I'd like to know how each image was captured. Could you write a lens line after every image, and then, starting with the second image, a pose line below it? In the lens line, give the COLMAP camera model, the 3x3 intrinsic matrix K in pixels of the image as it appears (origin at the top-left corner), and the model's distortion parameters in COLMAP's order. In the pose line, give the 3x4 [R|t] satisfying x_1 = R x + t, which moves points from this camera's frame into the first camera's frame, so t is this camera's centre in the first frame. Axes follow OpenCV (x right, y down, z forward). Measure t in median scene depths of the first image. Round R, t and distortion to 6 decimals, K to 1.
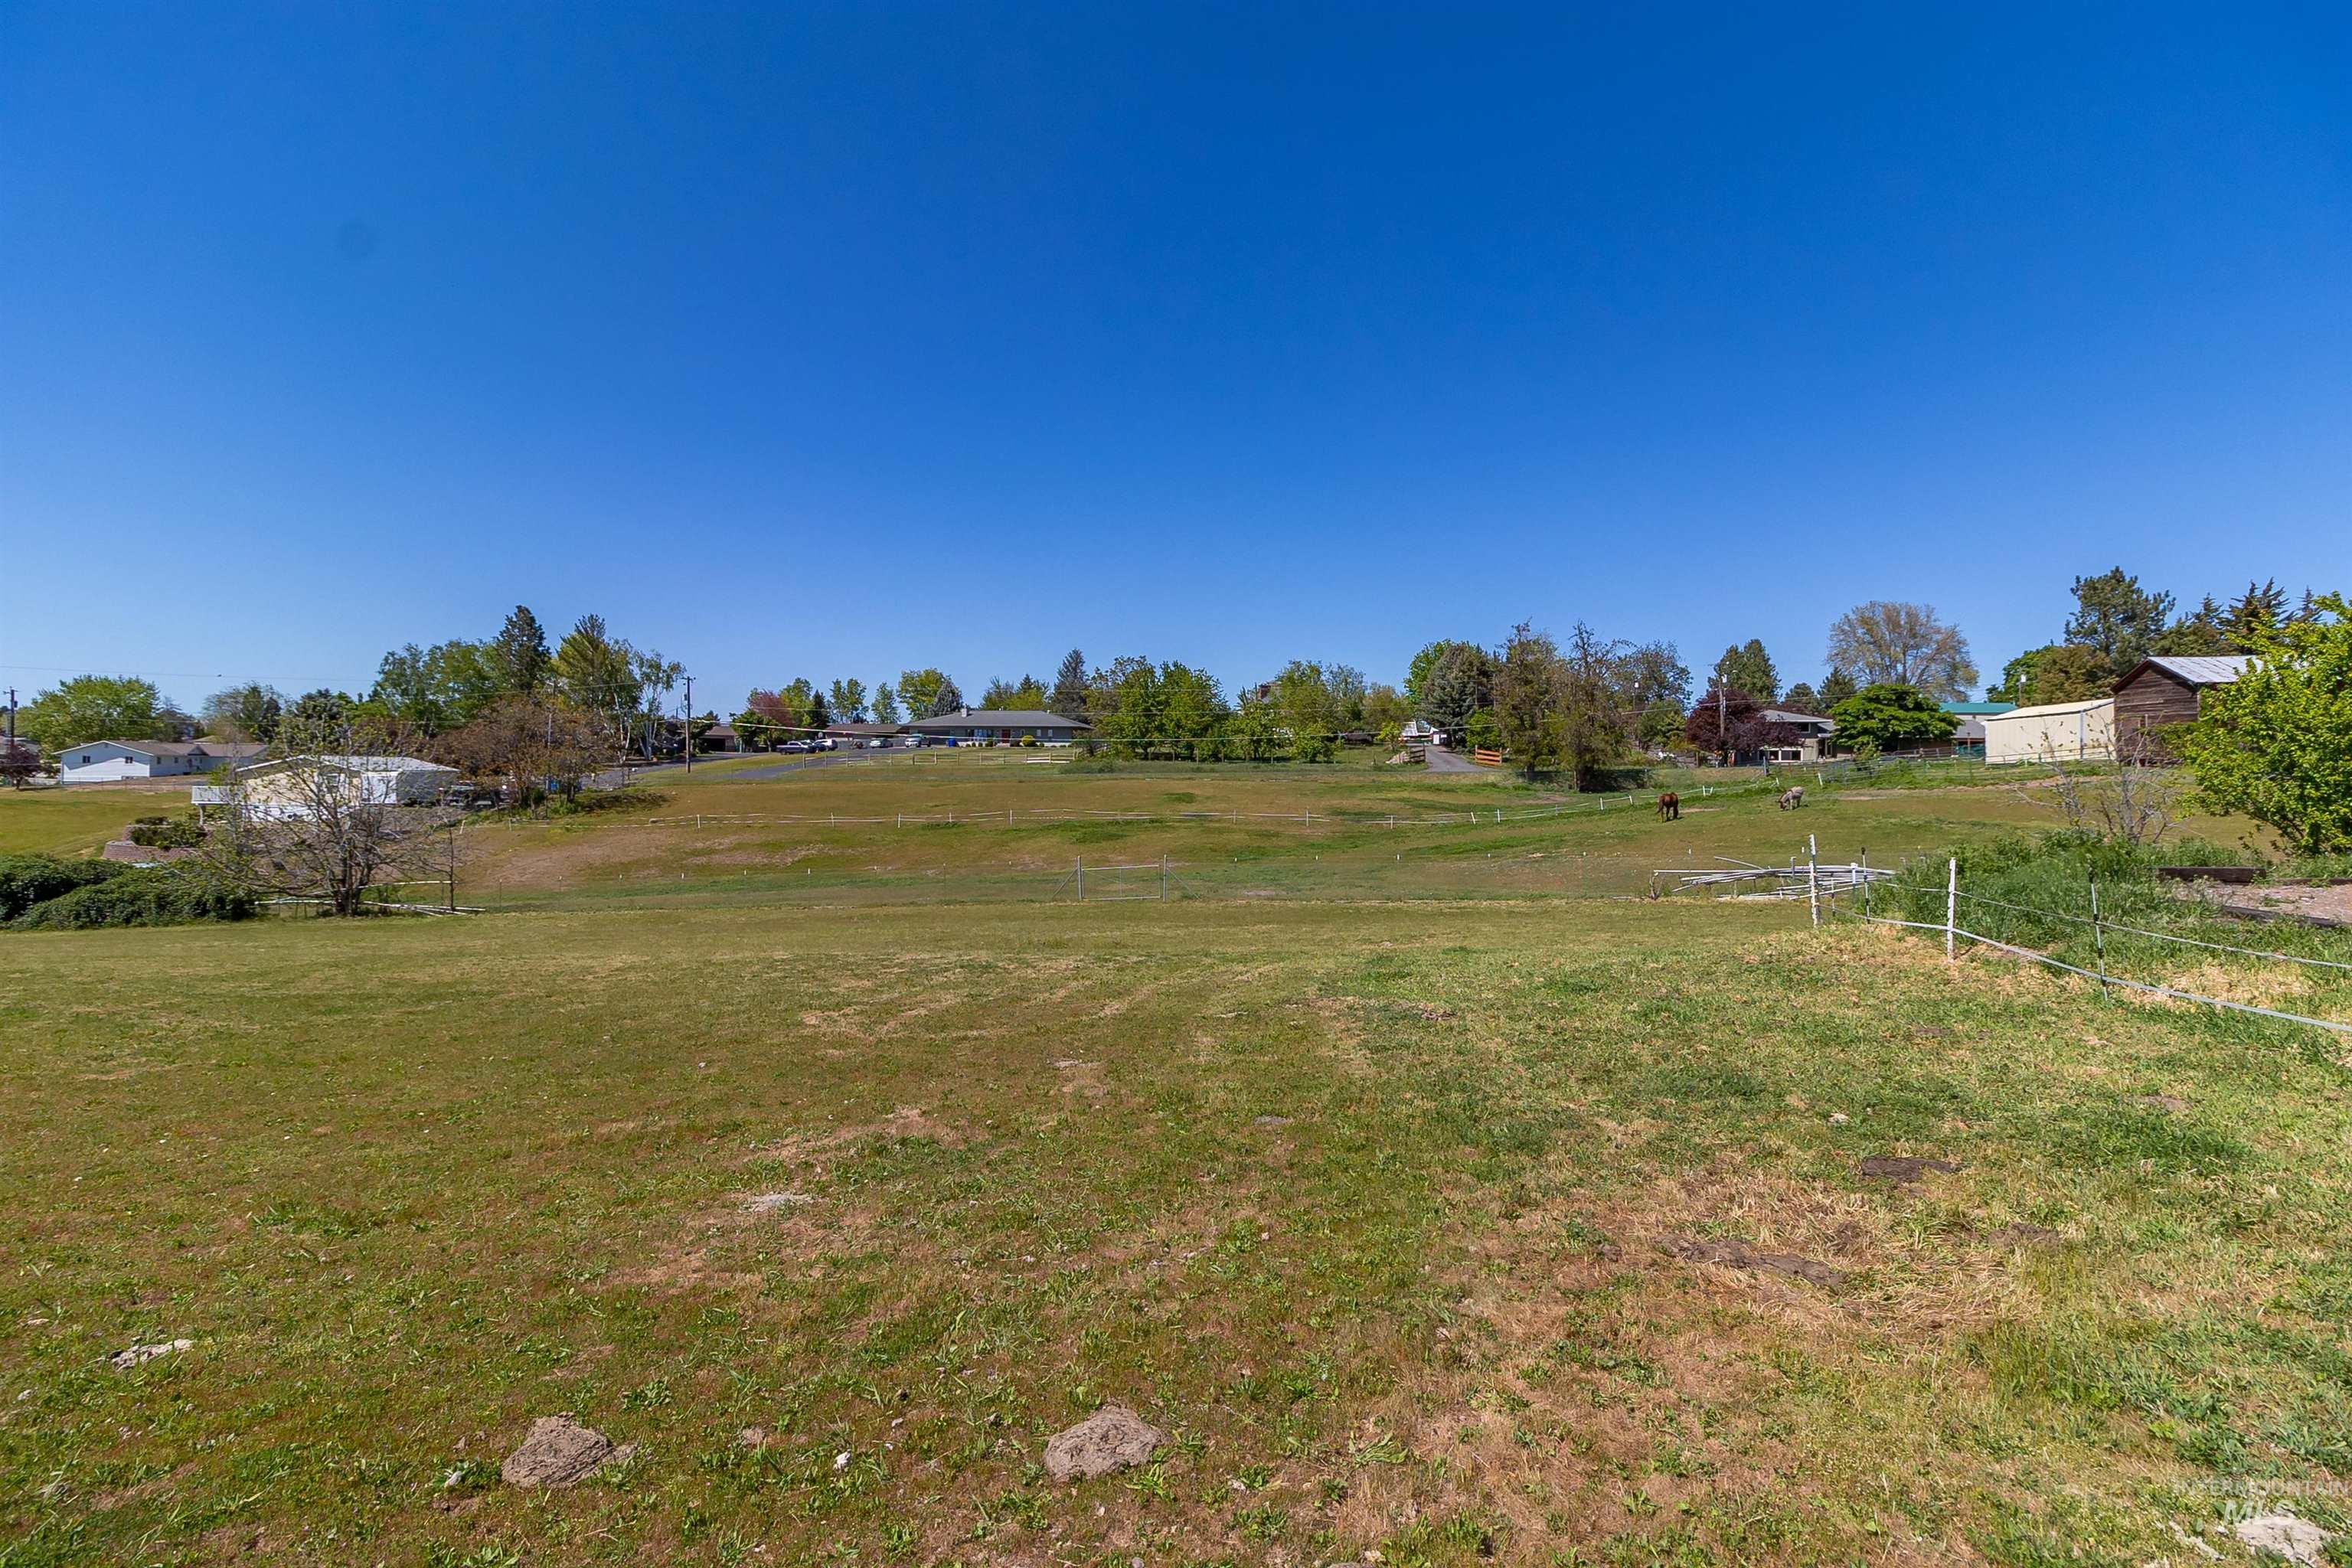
lens RADIAL K [[1077.5, 0, 1172.6], [0, 1077.5, 754.0], [0, 0, 1]] dist [0.003779, 0.000394]
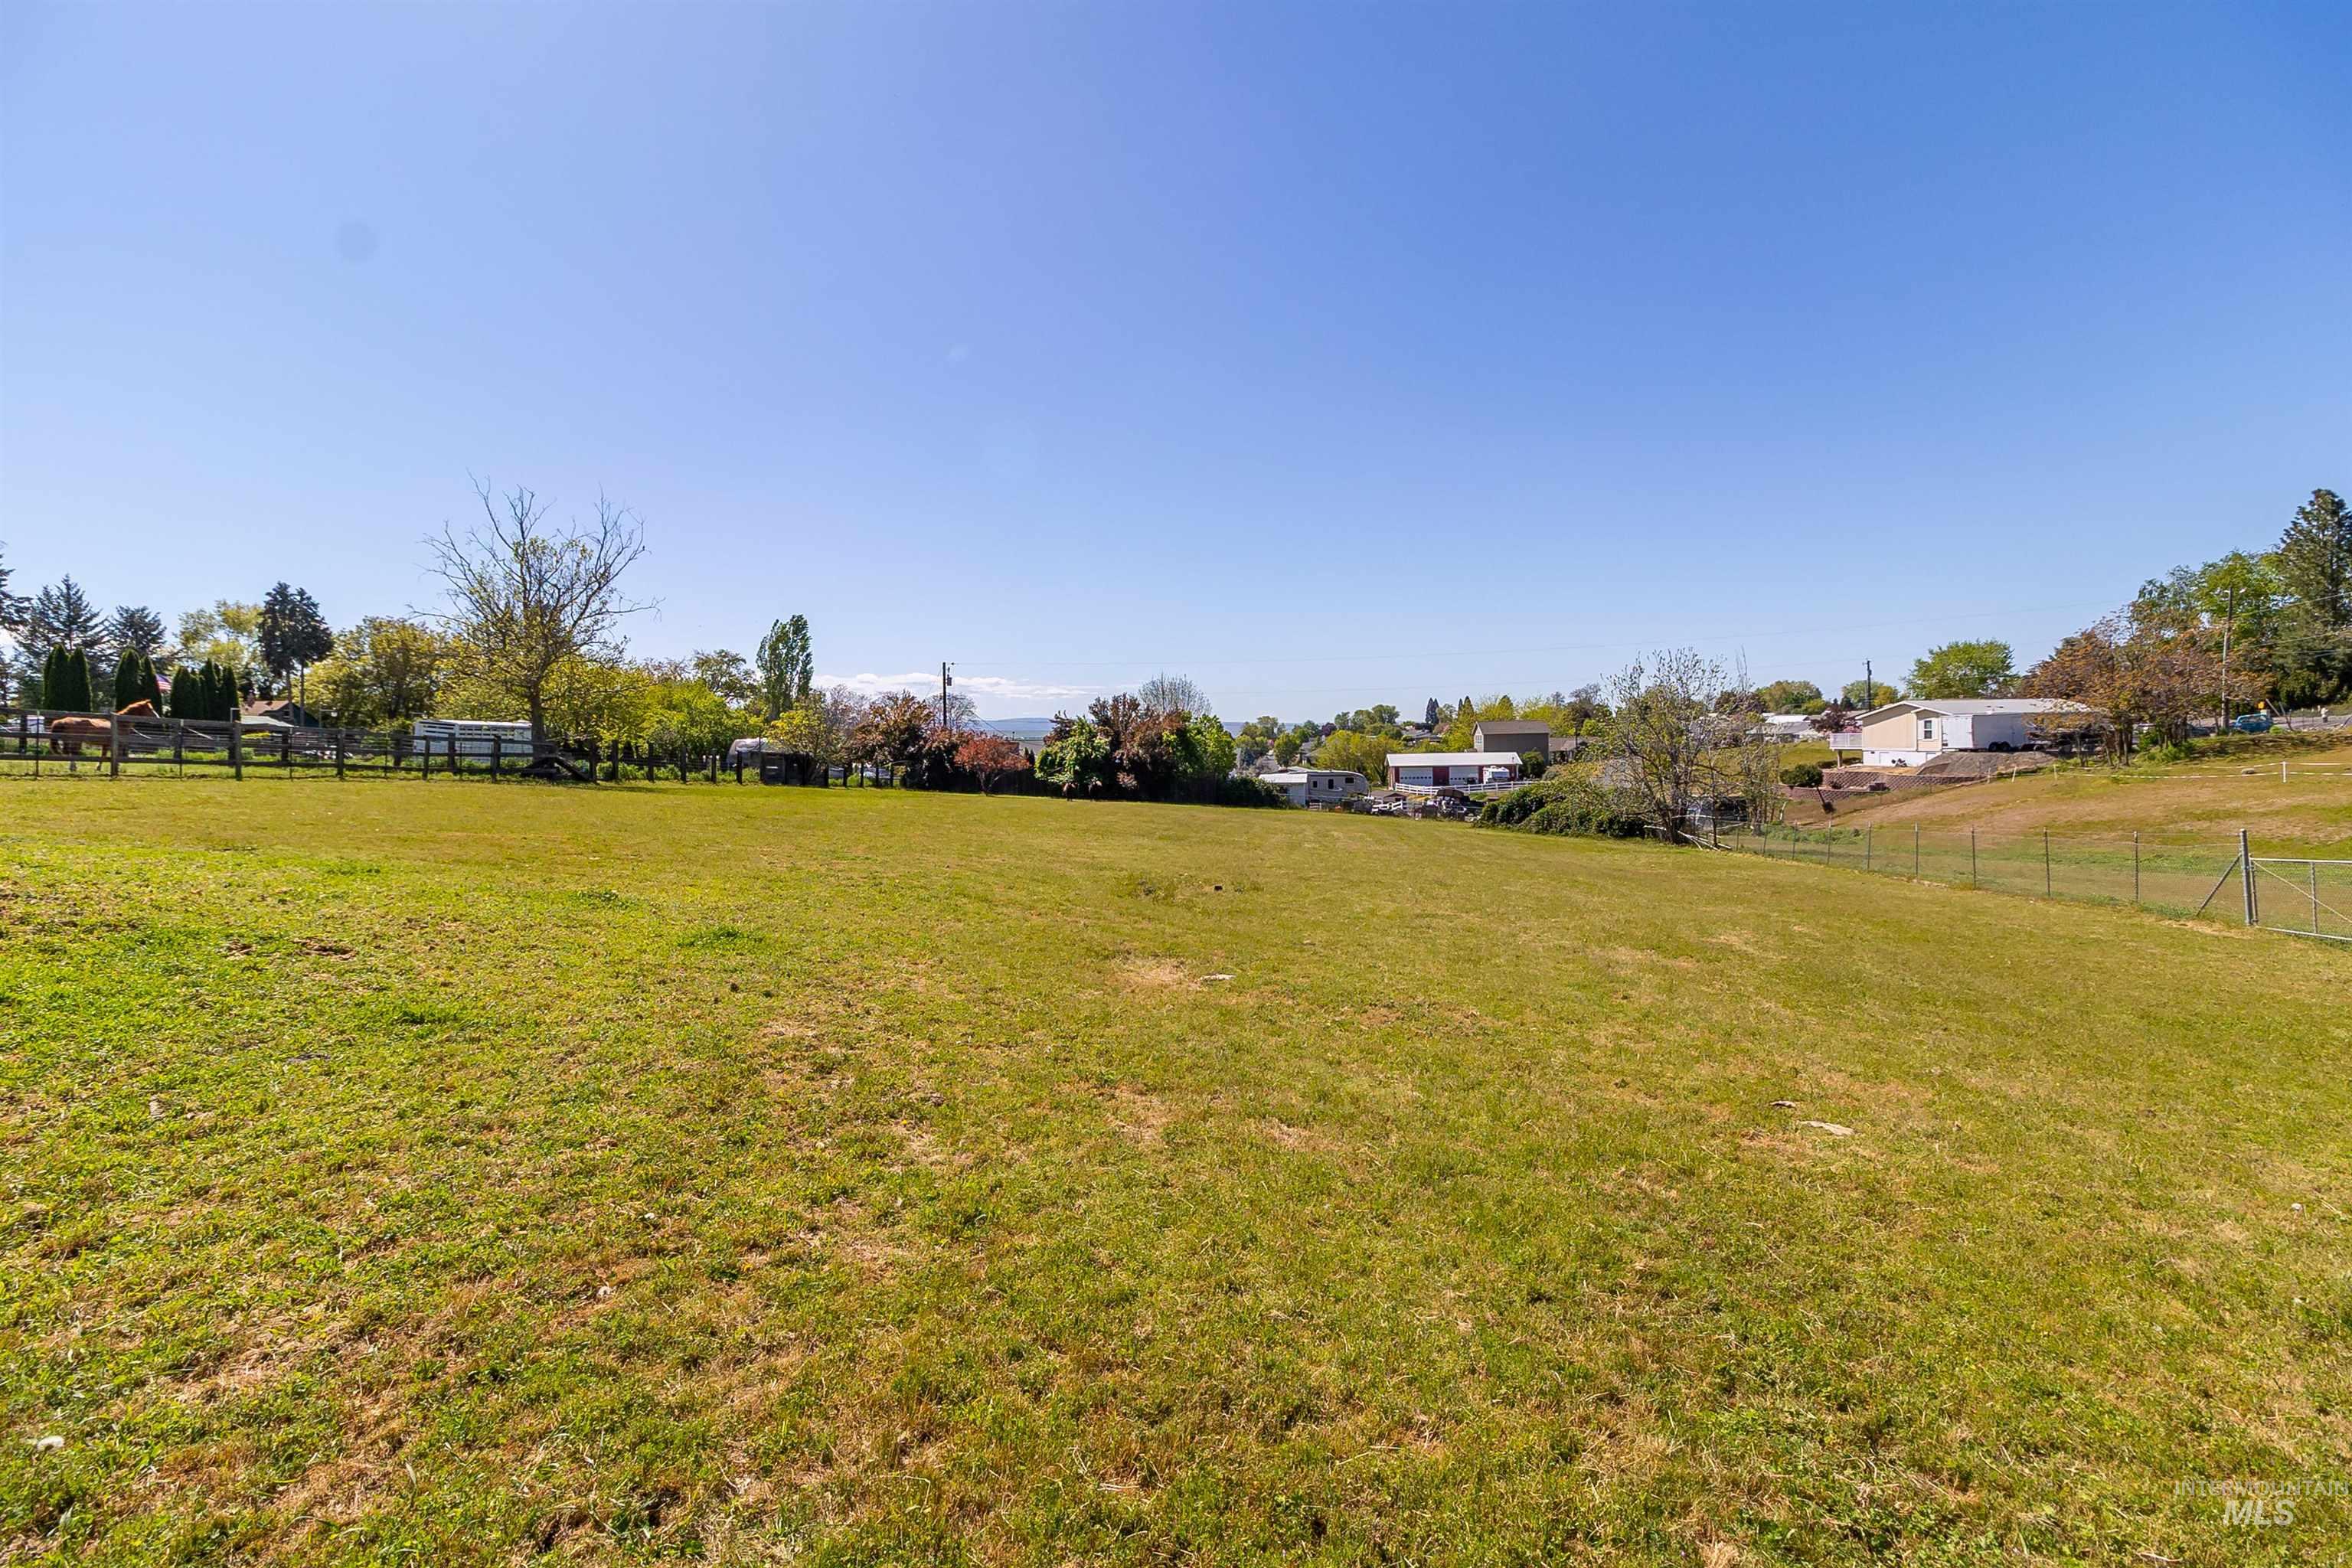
lens RADIAL K [[1077.5, 0, 1174.2], [0, 1077.5, 767.7], [0, 0, 1]] dist [0.003779, 0.000394]
pose [[0.037498, 0.013048, -0.999212, 0.135530], [0.036228, 0.999240, 0.014407, 0.018194], [0.998640, -0.036740, 0.036996, 0.210706]]
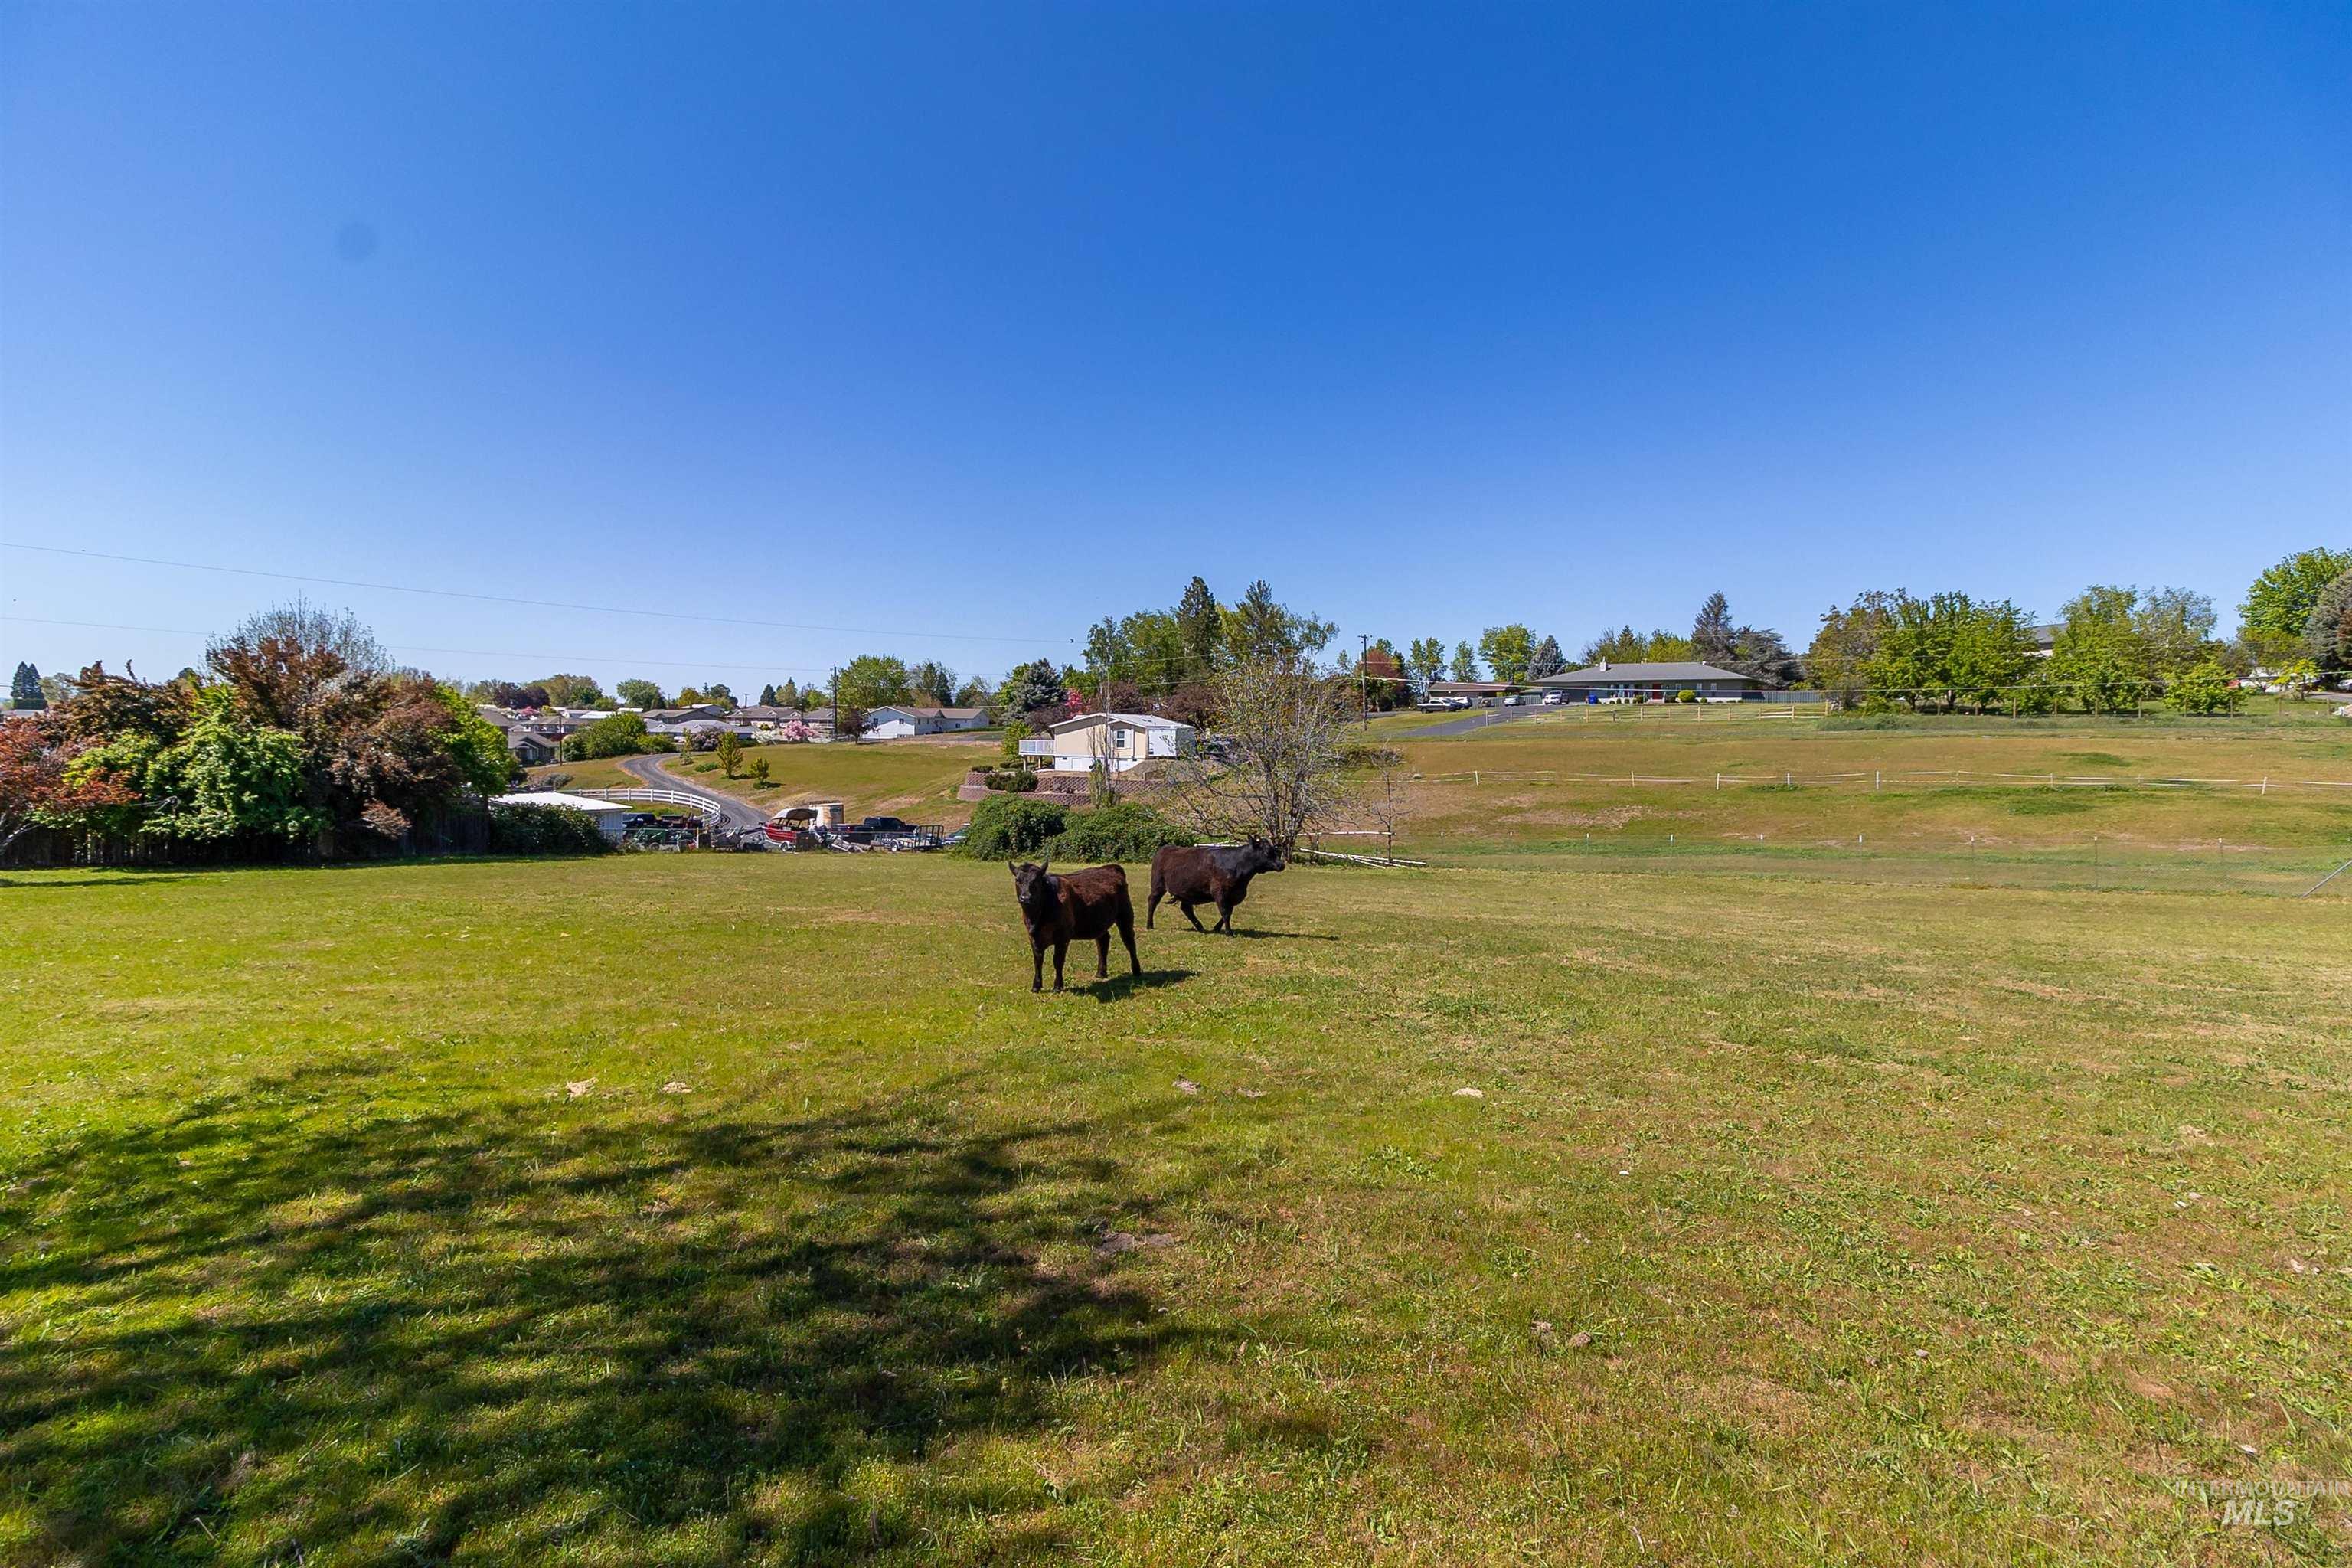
lens RADIAL K [[1077.5, 0, 1172.5], [0, 1077.5, 751.2], [0, 0, 1]] dist [0.003779, 0.000394]
pose [[0.902501, 0.007759, -0.430617, -0.189901], [0.005877, 0.999523, 0.030328, 0.005586], [0.430647, -0.029902, 0.902025, 0.013244]]
